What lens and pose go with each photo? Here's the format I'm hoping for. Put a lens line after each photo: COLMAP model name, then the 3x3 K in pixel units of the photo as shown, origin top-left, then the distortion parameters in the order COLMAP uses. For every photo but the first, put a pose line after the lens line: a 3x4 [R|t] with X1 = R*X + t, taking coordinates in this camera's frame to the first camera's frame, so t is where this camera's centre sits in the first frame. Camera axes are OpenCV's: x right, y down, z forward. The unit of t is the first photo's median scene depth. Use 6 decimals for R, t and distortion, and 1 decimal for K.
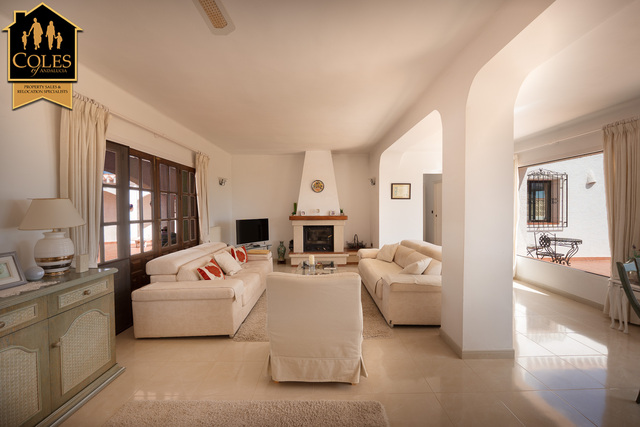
lens RADIAL K [[266.7, 0, 318.7], [0, 266.7, 213.1], [0, 0, 1]] dist [0.002220, 0.000242]
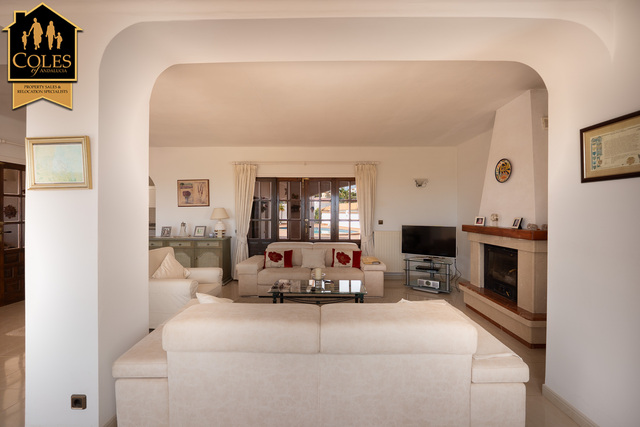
lens RADIAL K [[266.7, 0, 319.1], [0, 266.7, 213.6], [0, 0, 1]] dist [0.002220, 0.000242]
pose [[-0.018280, 0.006637, -0.999811, 0.528546], [-0.021273, 0.999749, 0.007026, -0.013068], [0.999607, 0.021398, -0.018134, 0.661022]]
